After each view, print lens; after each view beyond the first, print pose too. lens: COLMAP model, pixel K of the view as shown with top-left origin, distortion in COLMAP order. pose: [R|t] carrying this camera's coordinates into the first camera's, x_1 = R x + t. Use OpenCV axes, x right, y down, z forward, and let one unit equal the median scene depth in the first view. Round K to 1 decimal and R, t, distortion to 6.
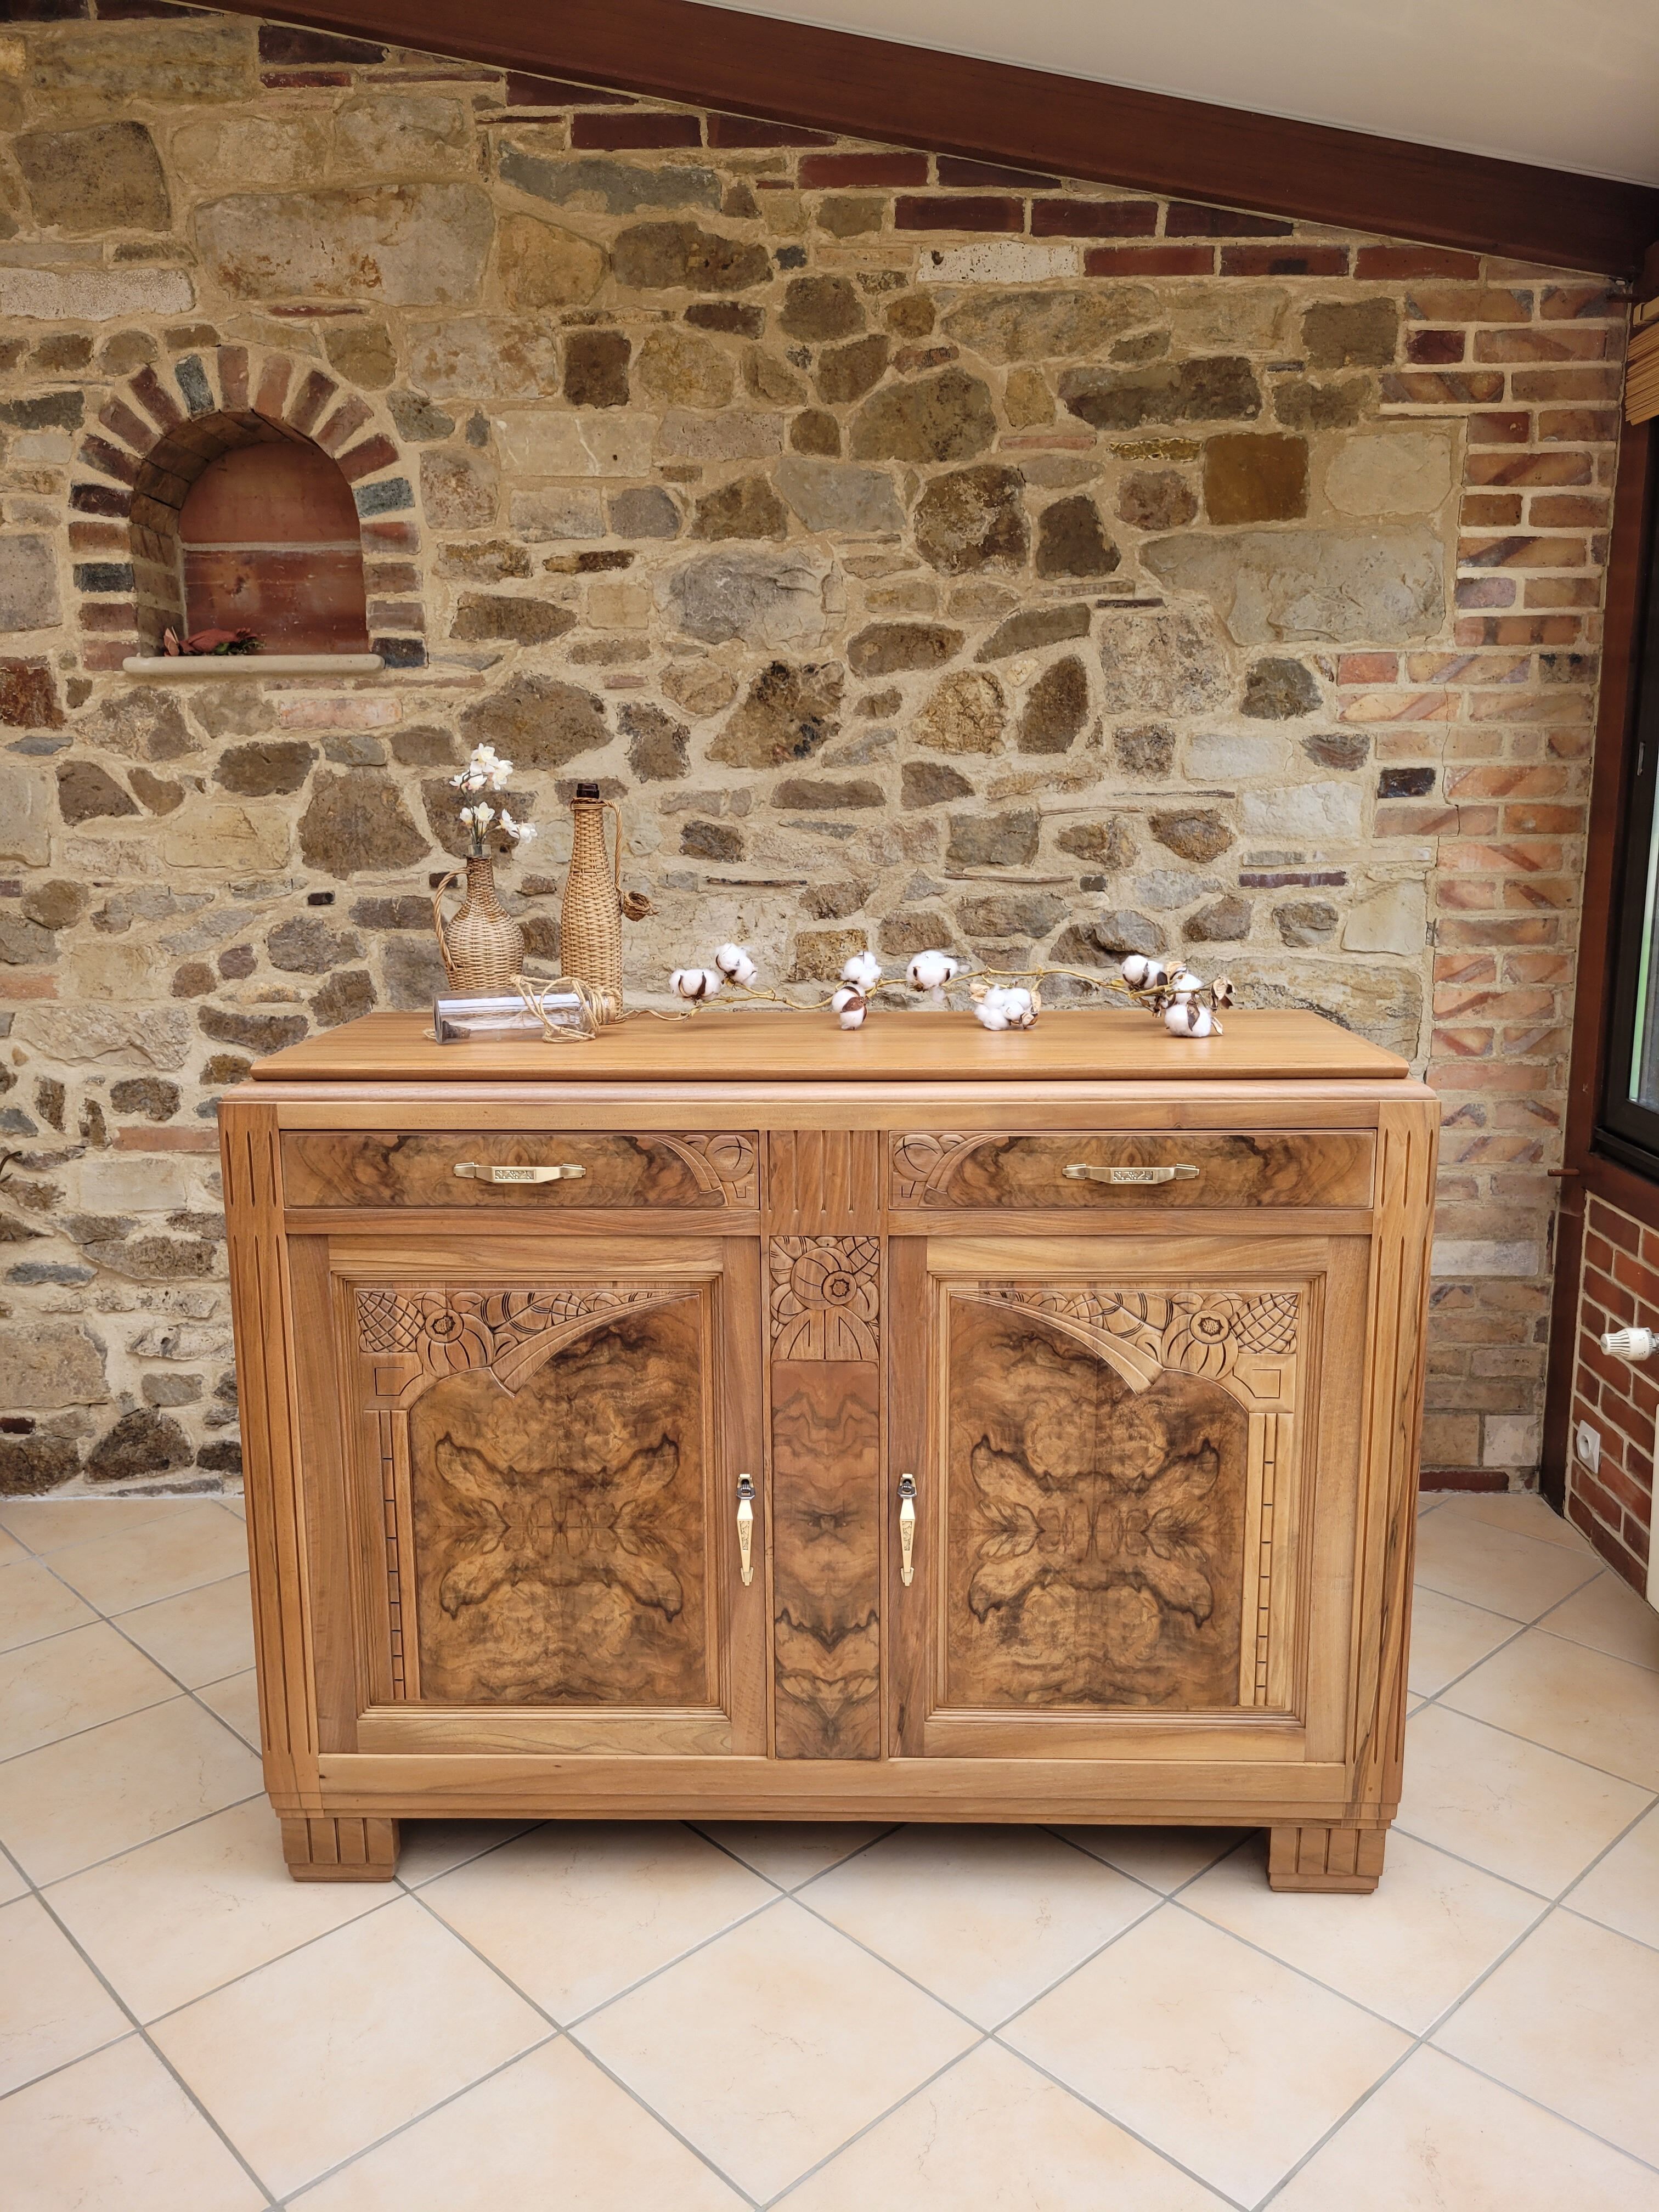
lens RADIAL K [[1681.9, 0, 841.1], [0, 1681.9, 1100.9], [0, 0, 1]] dist [0.049645, -0.048635]
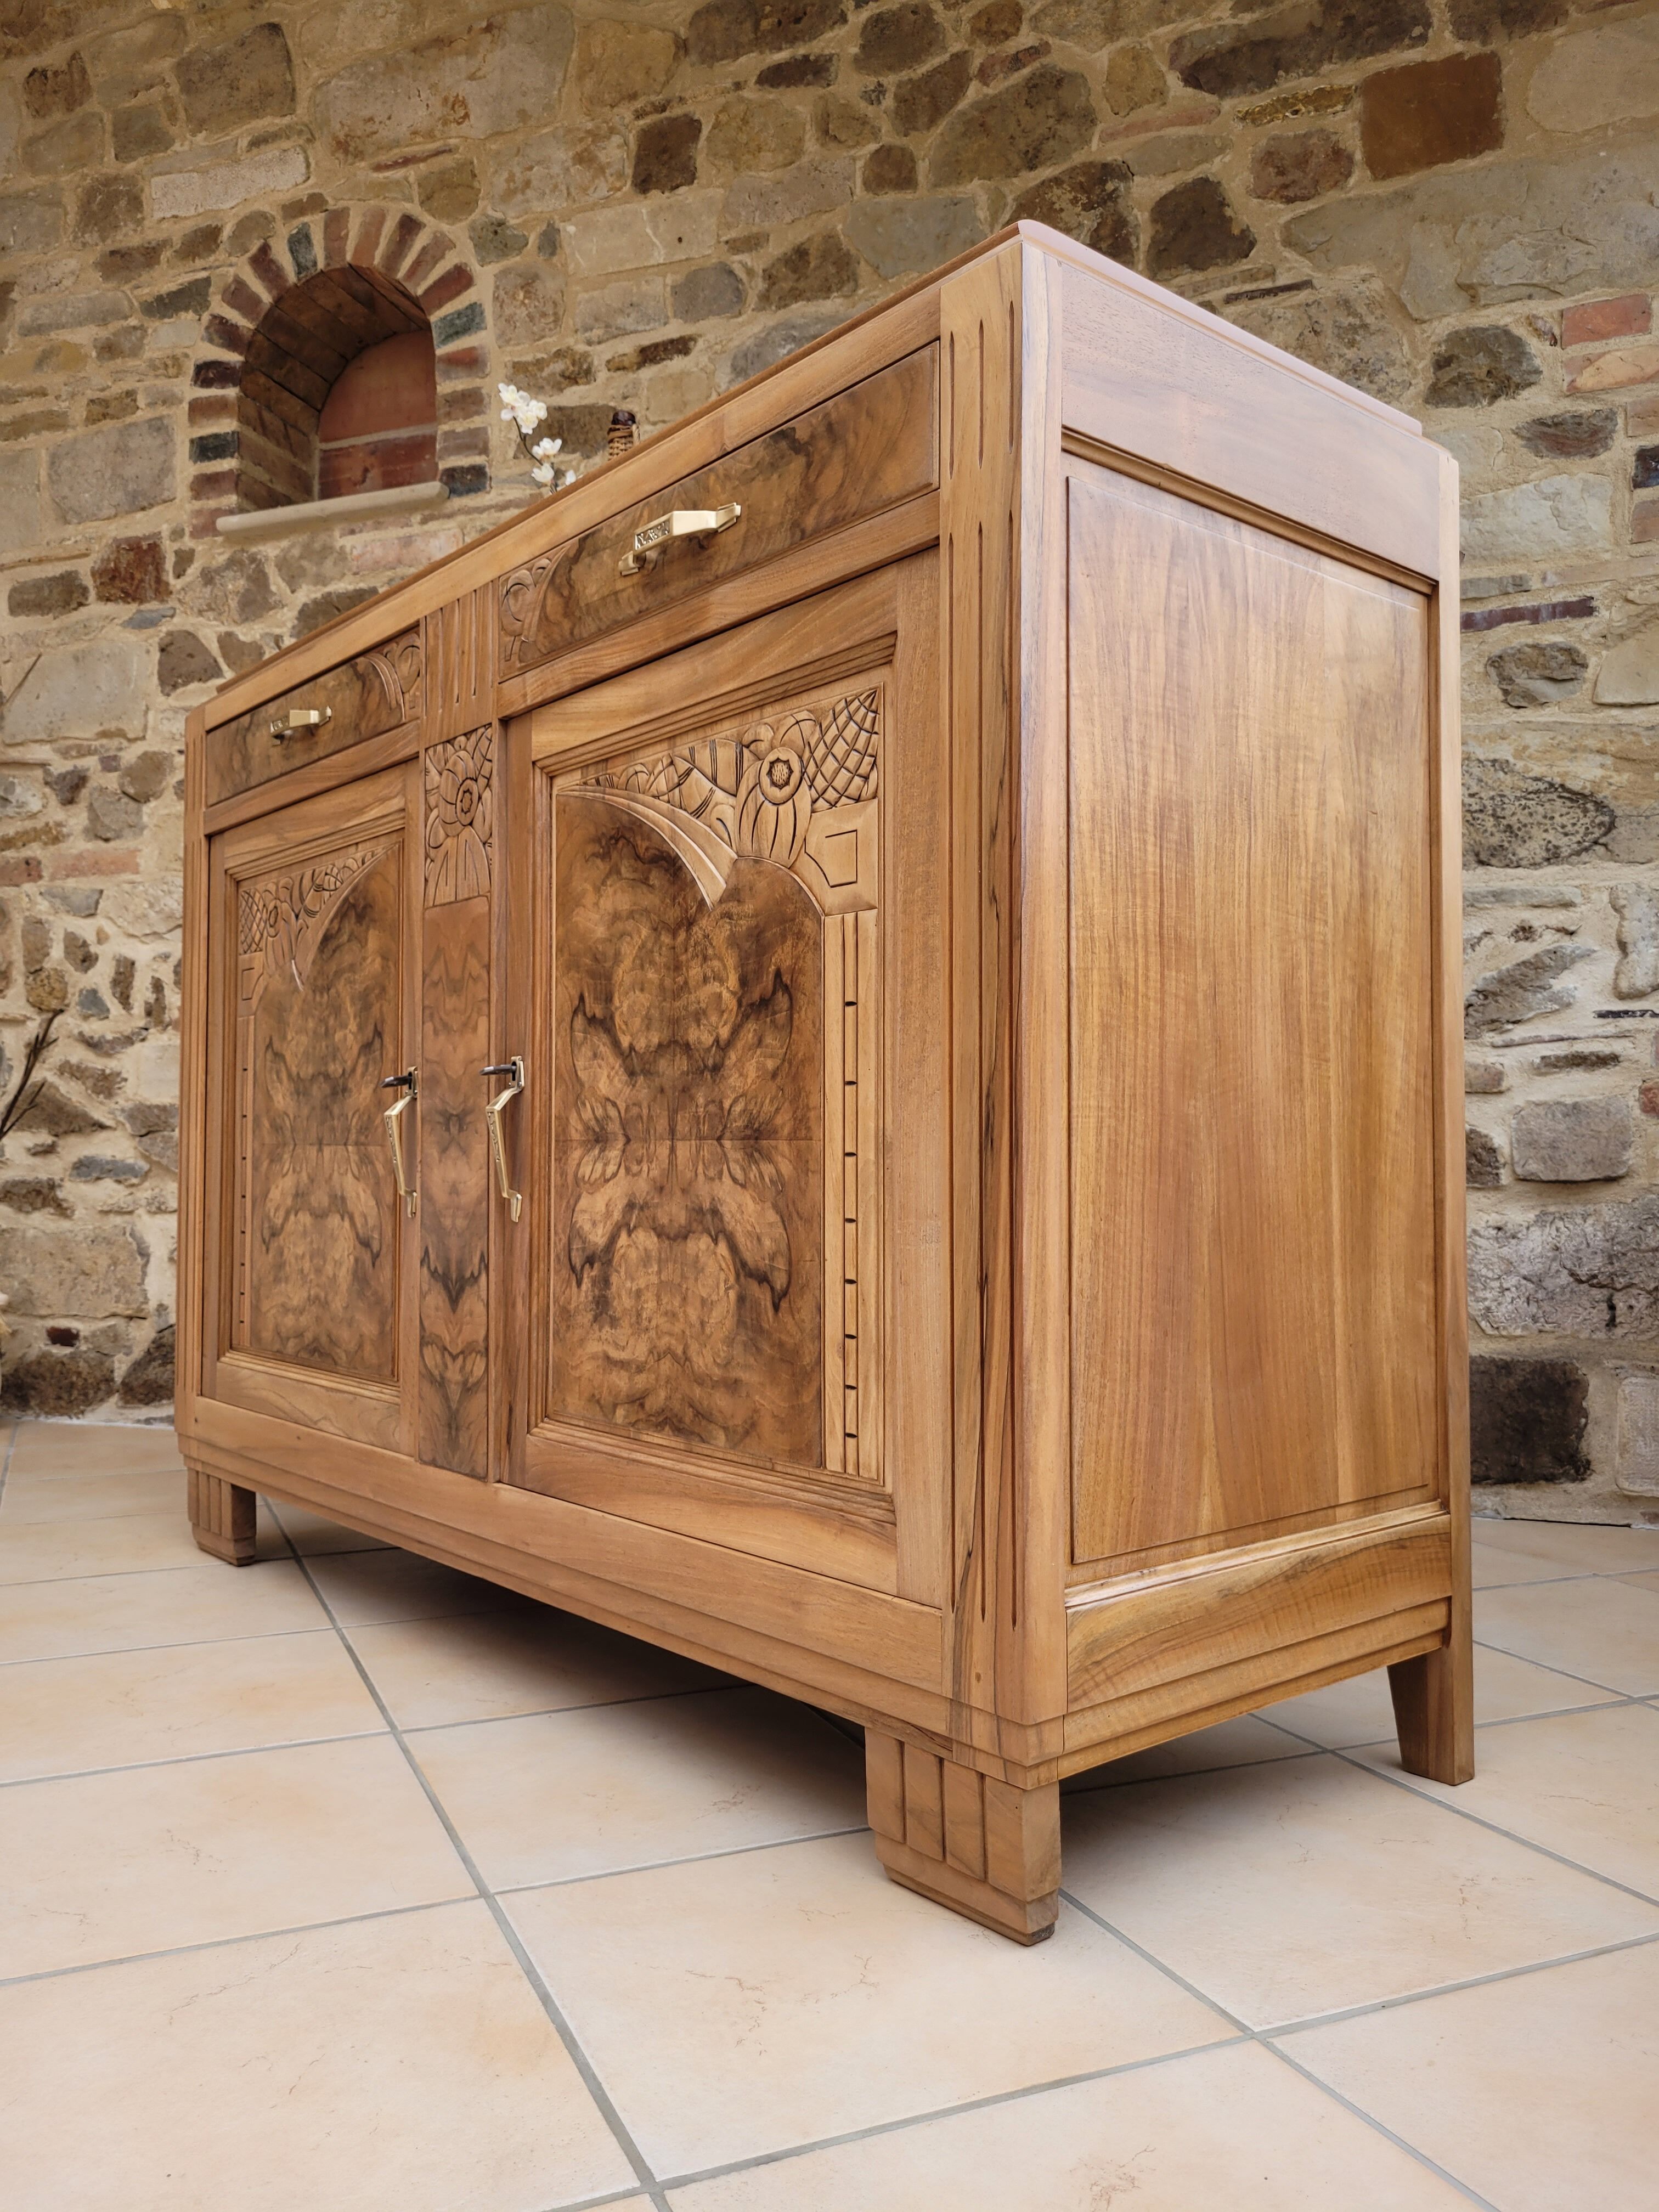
lens RADIAL K [[1688.3, 0, 818.0], [0, 1688.3, 1099.8], [0, 0, 1]] dist [0.042556, -0.041850]
pose [[0.939328, -0.005432, -0.342978, 0.244610], [-0.068894, 0.976513, -0.204149, 0.249413], [0.336031, 0.215392, 0.916891, 0.285453]]
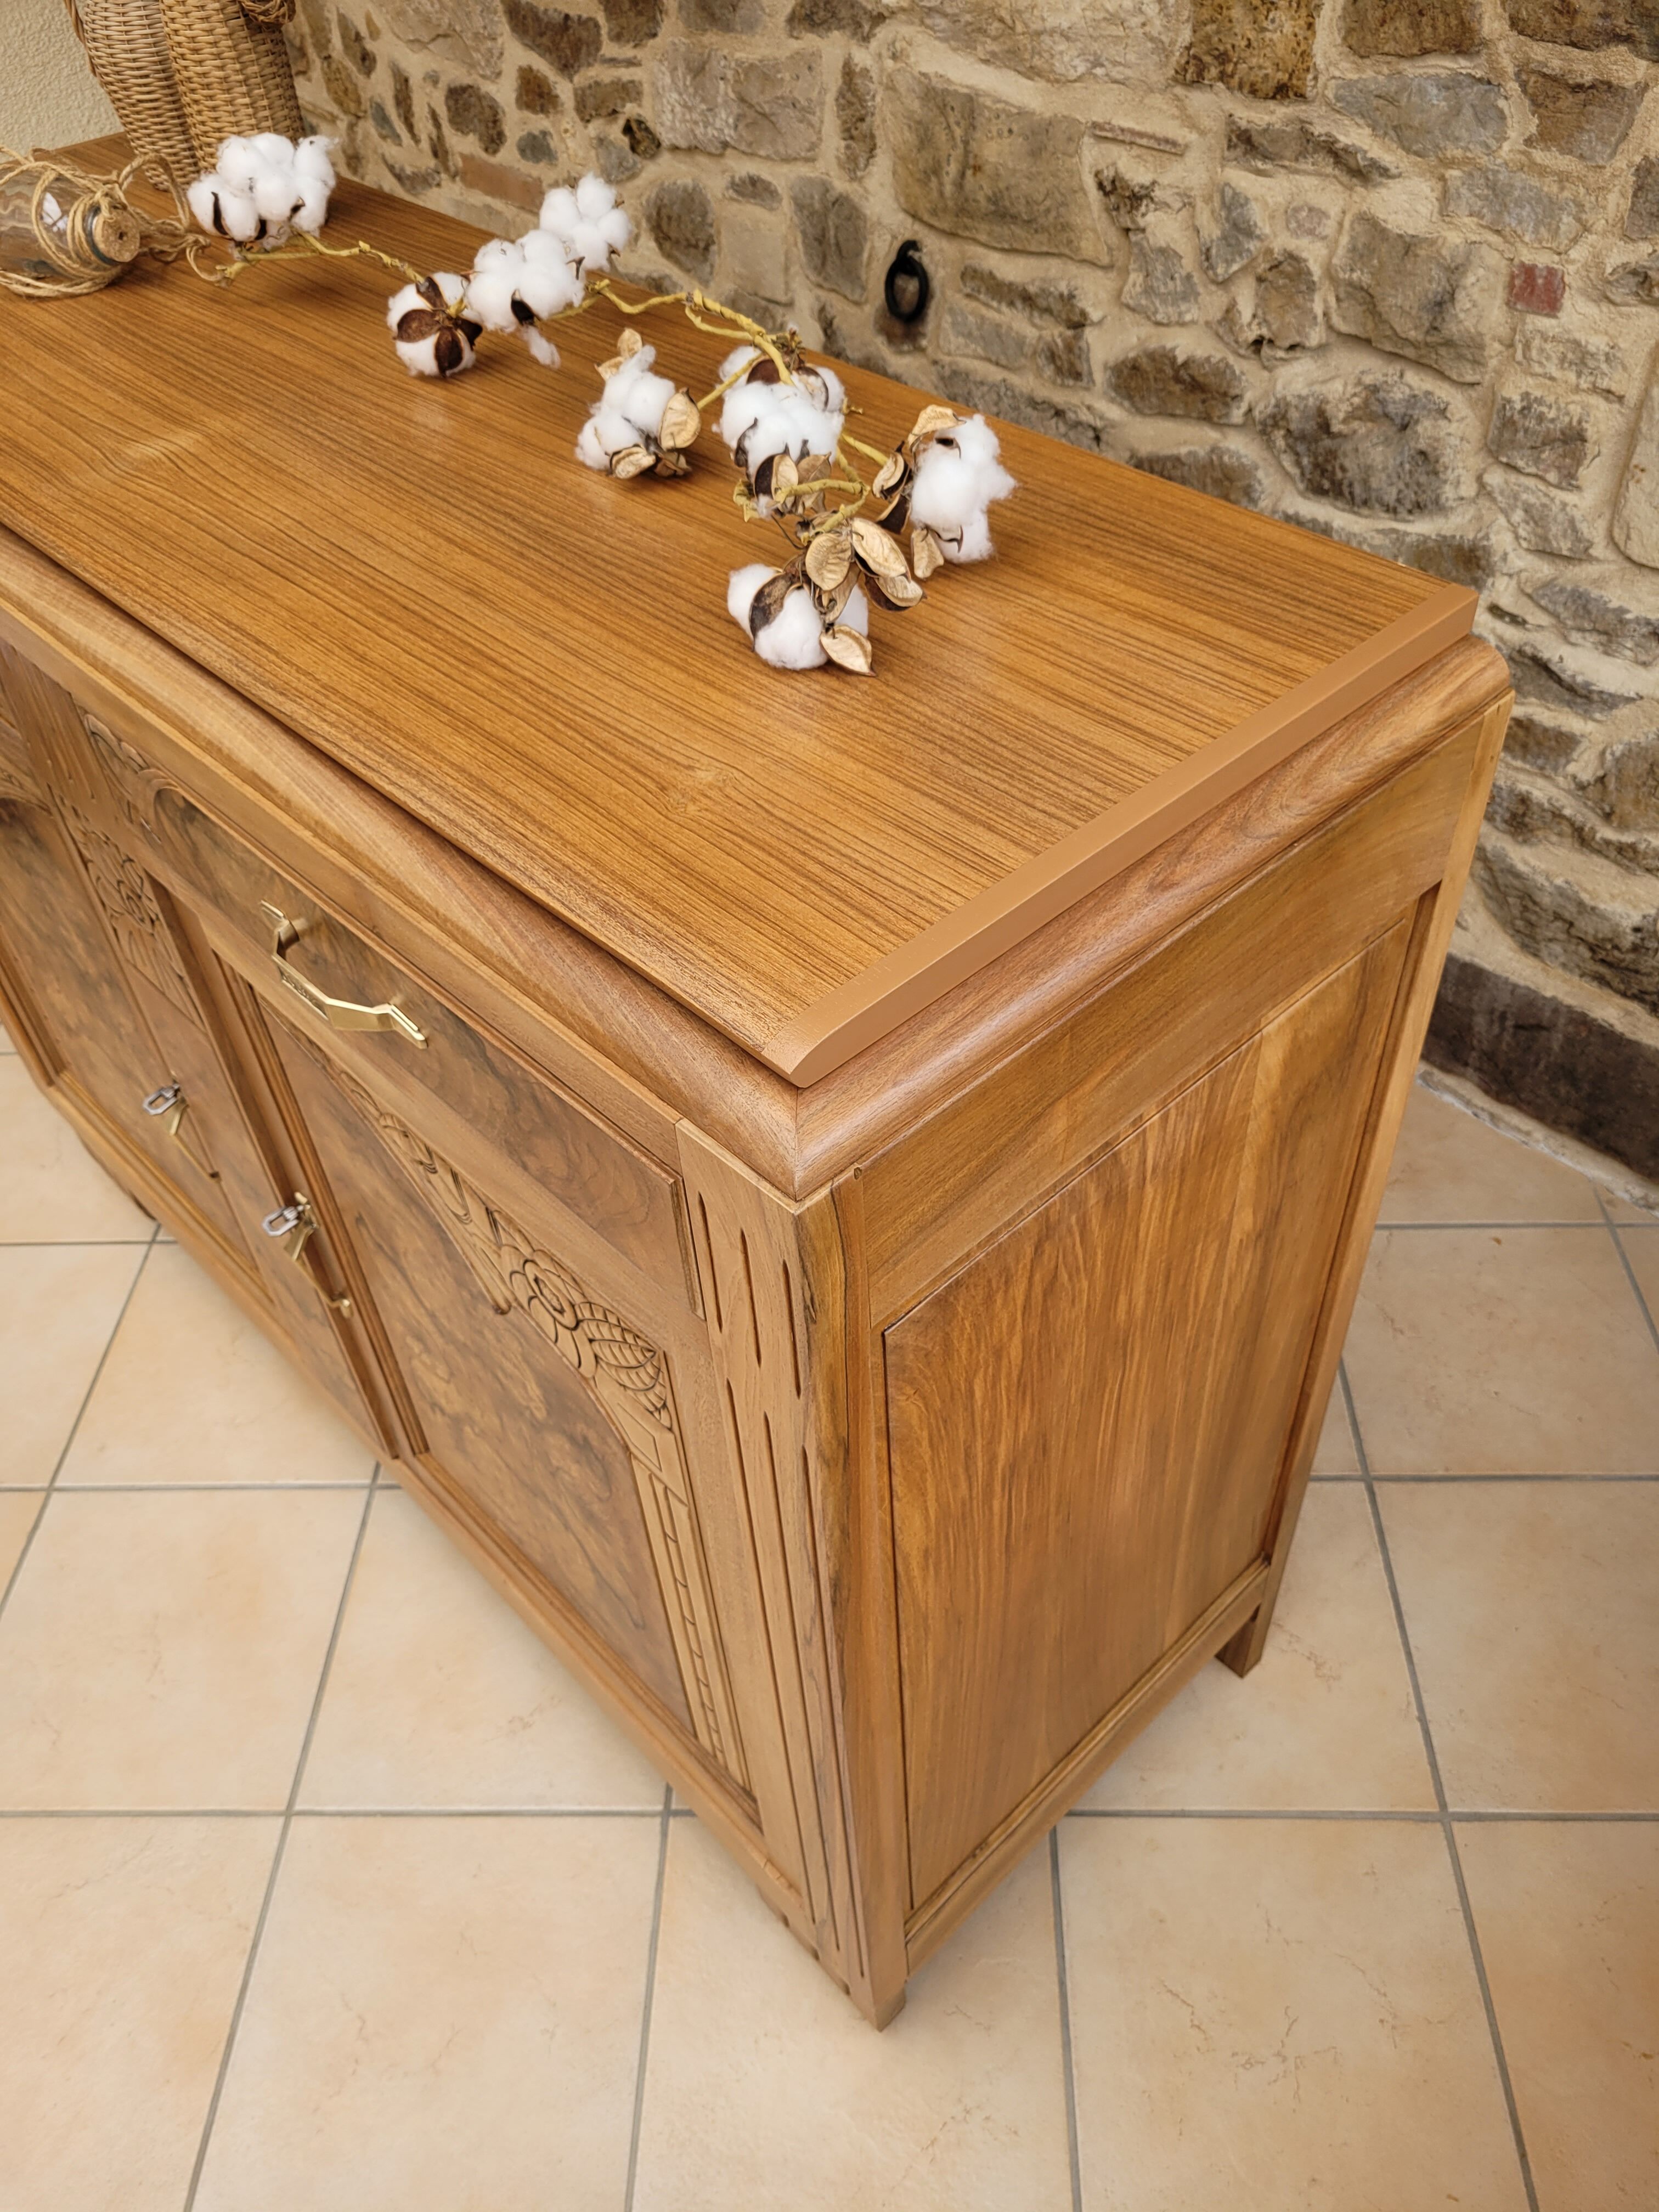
lens RADIAL K [[1698.0, 0, 848.8], [0, 1698.0, 1119.6], [0, 0, 1]] dist [0.033091, -0.036861]
pose [[0.707979, 0.480856, -0.517245, 0.333102], [-0.088617, 0.787098, 0.610429, -0.137140], [0.700651, -0.386334, 0.599861, 0.520485]]
